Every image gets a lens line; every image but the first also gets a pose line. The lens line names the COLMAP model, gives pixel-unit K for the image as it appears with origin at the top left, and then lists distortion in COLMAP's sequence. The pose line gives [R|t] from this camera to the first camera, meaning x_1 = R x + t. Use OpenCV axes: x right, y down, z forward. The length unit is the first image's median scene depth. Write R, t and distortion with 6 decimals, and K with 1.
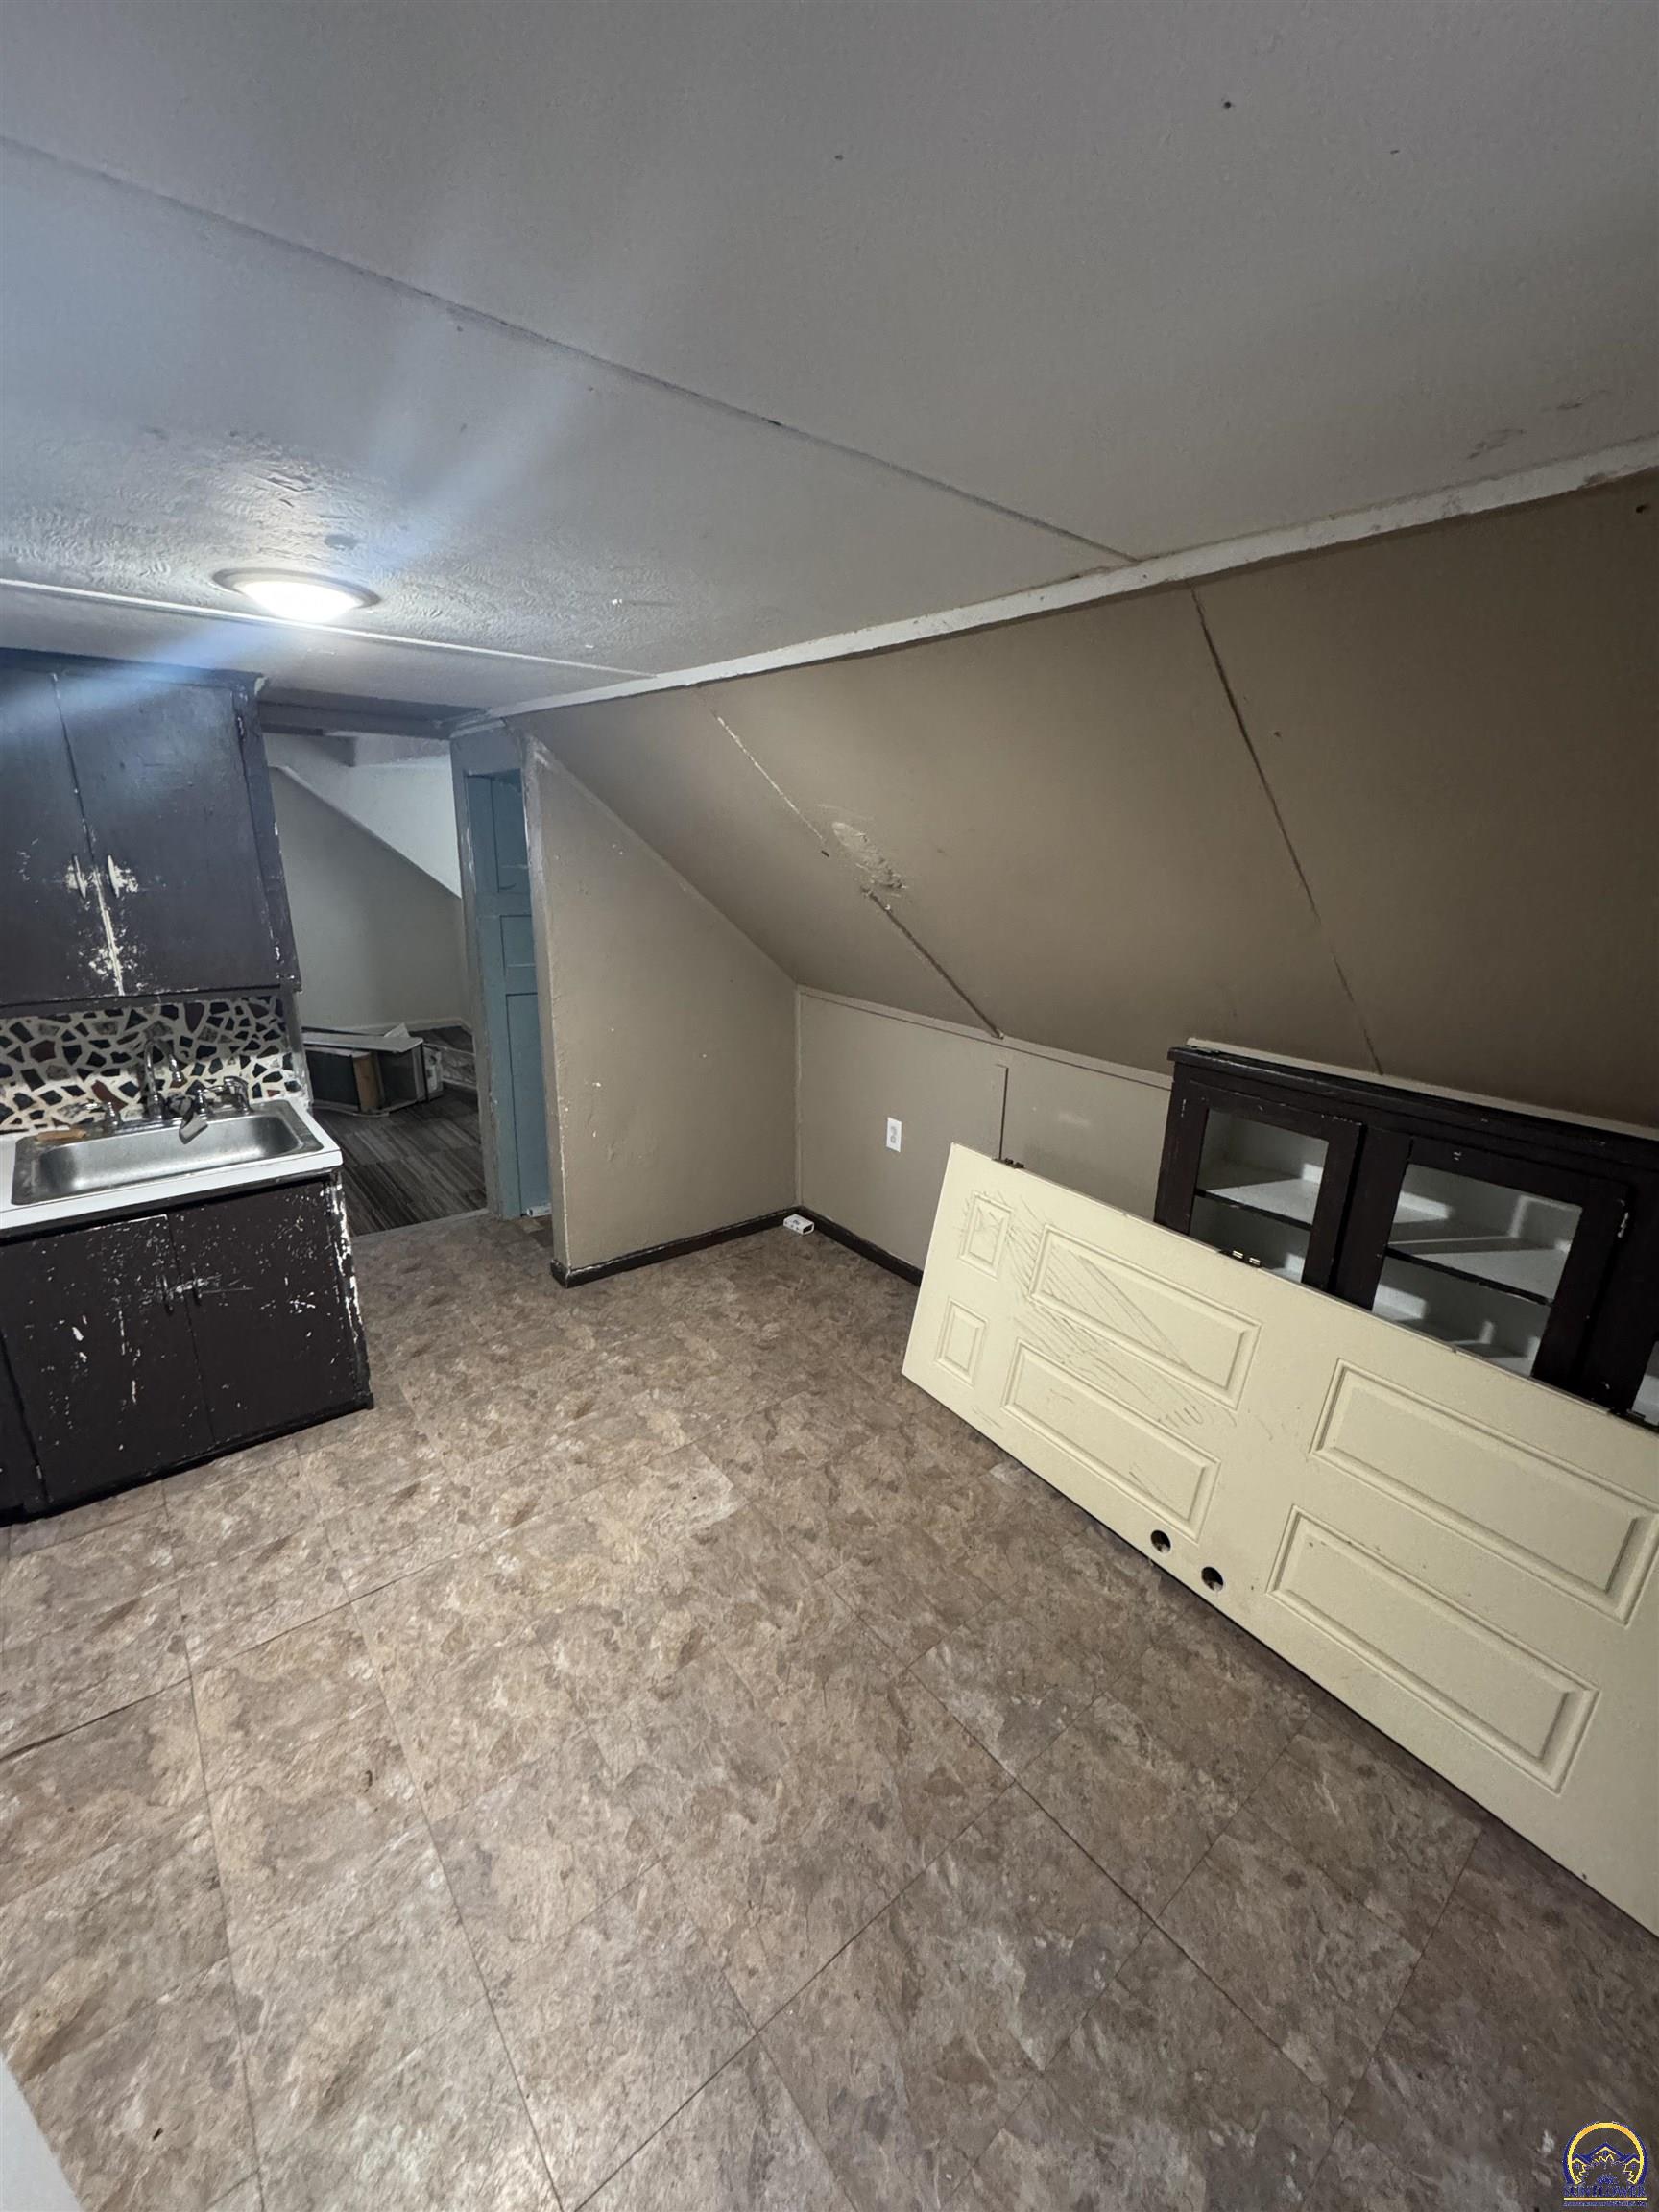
lens RADIAL K [[886.6, 0, 828.0], [0, 886.6, 1113.6], [0, 0, 1]] dist [-0.002633, 0.000519]
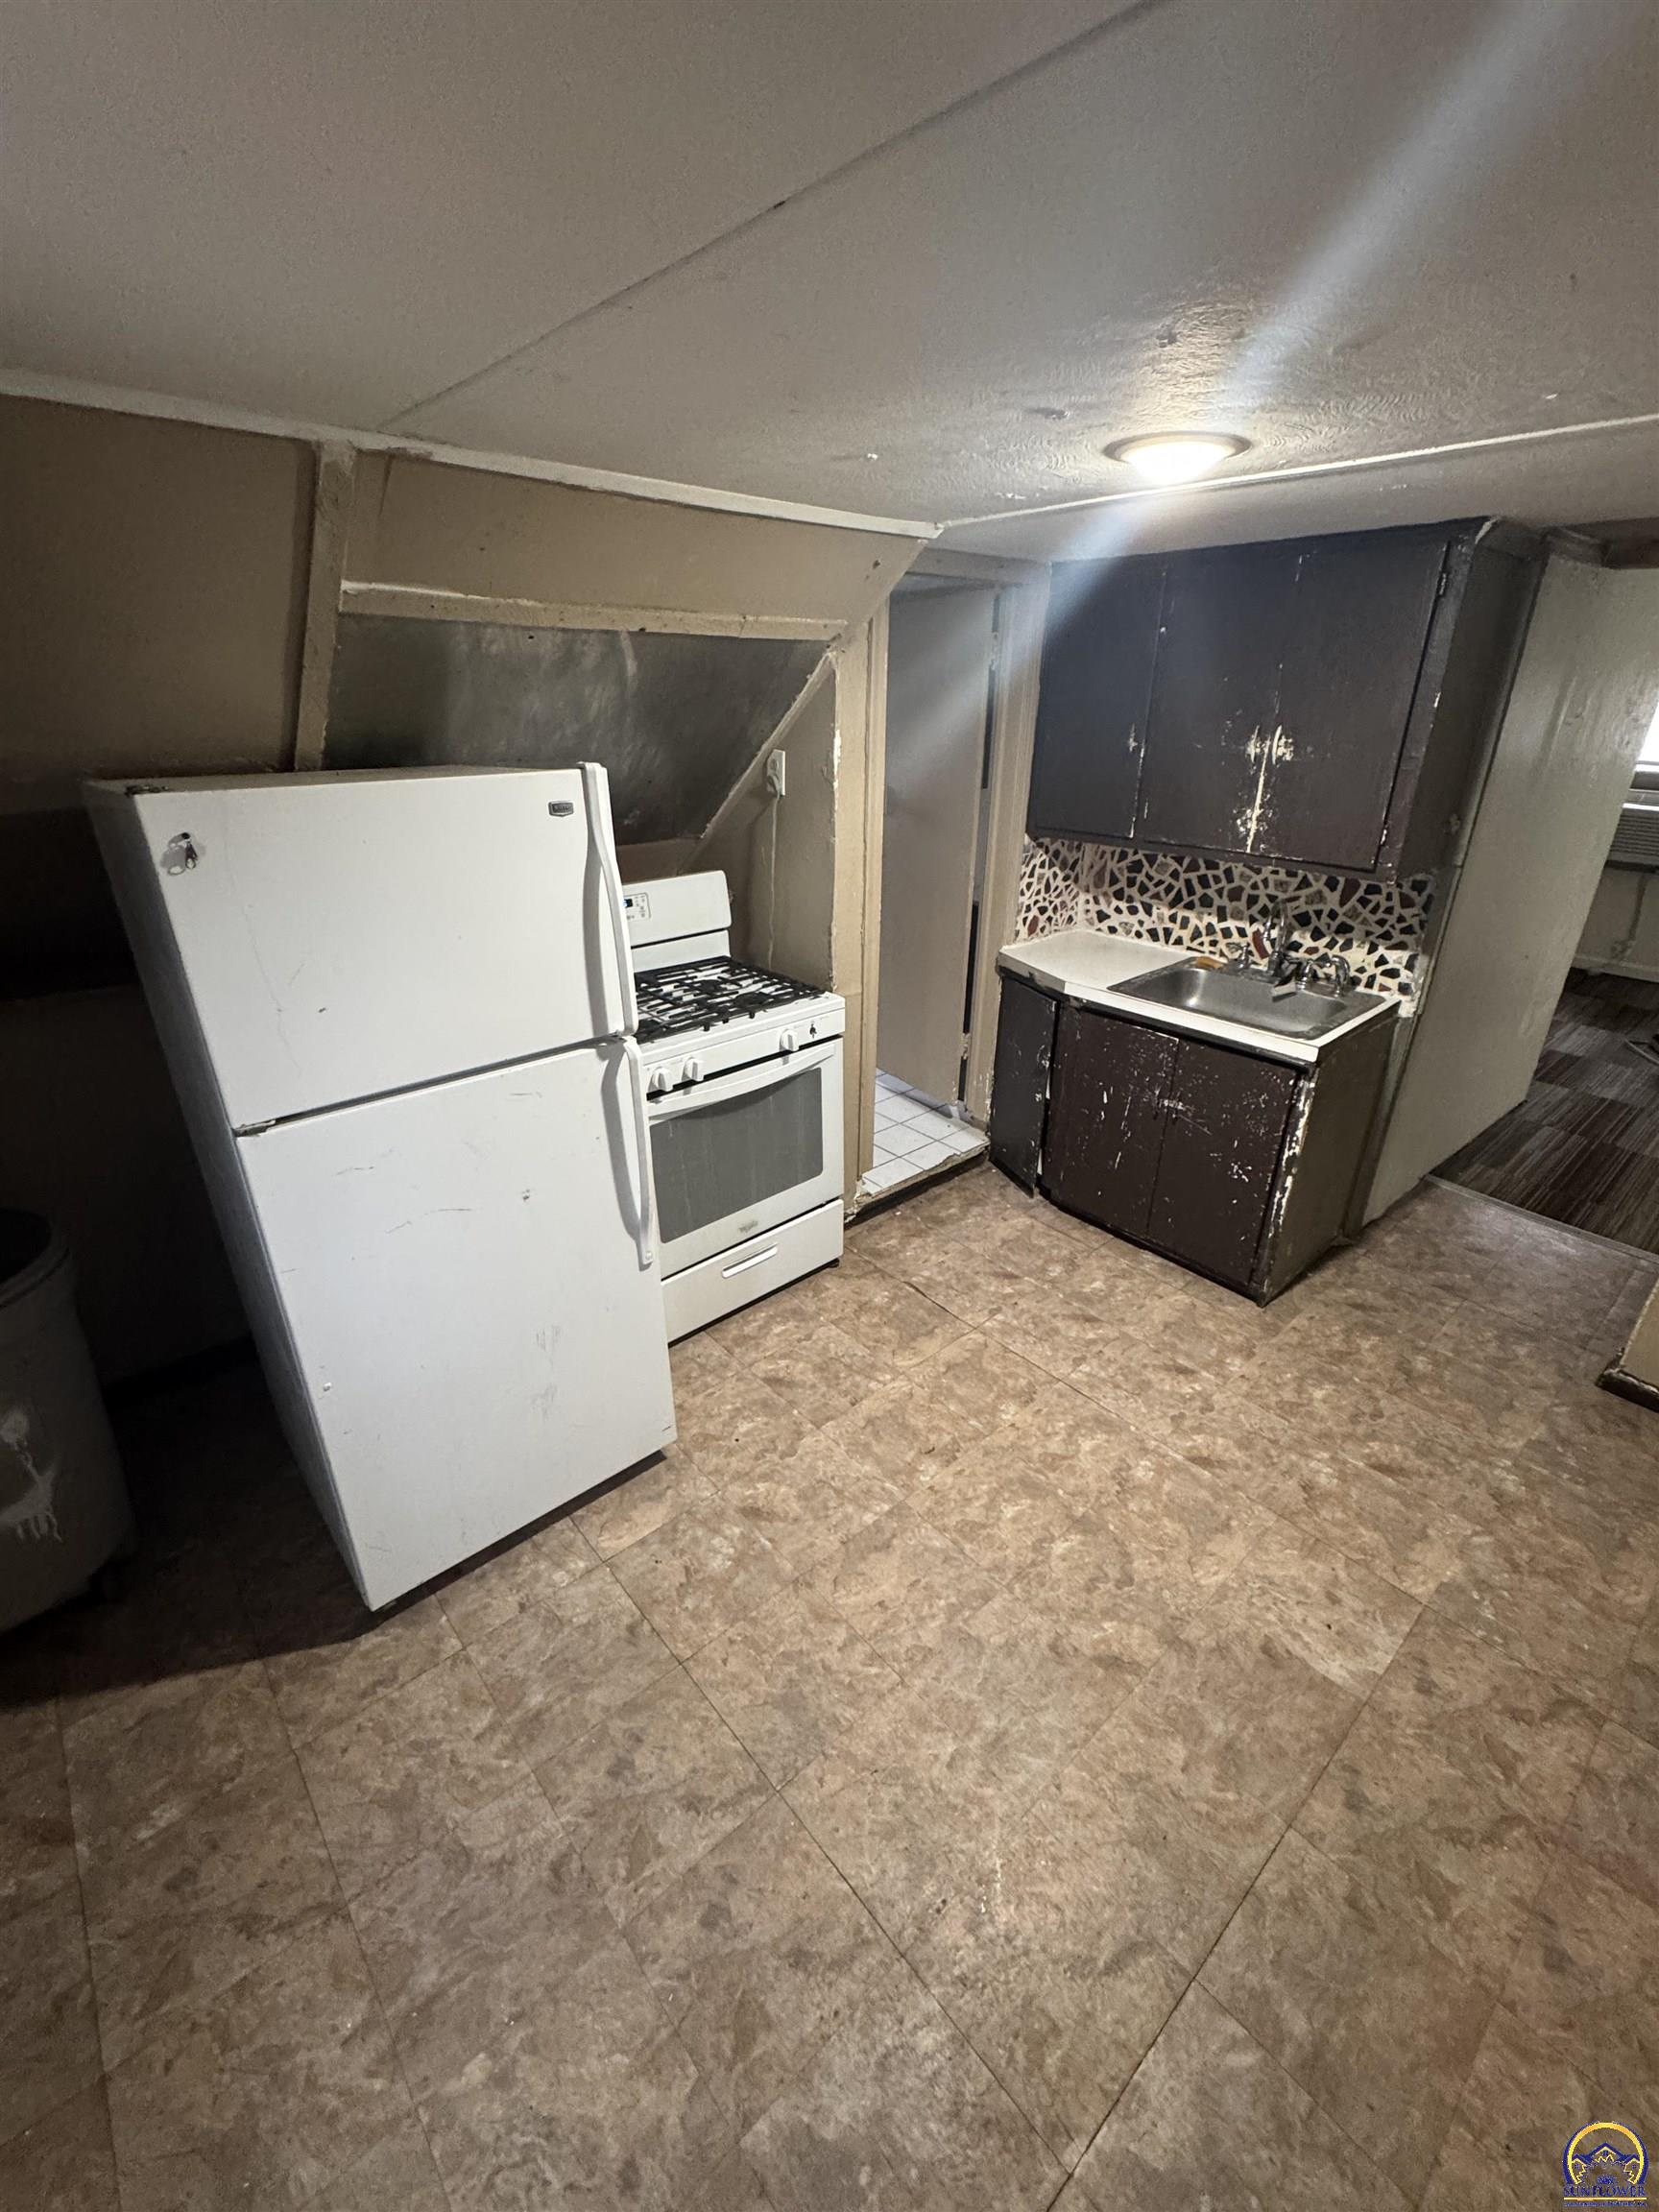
lens RADIAL K [[931.7, 0, 826.8], [0, 931.7, 1099.4], [0, 0, 1]] dist [0.003772, -0.000019]
pose [[0.036160, 0.382754, -0.923143, 0.385245], [-0.311820, 0.881949, 0.353460, -0.100736], [0.949453, 0.275074, 0.151241, 0.359133]]
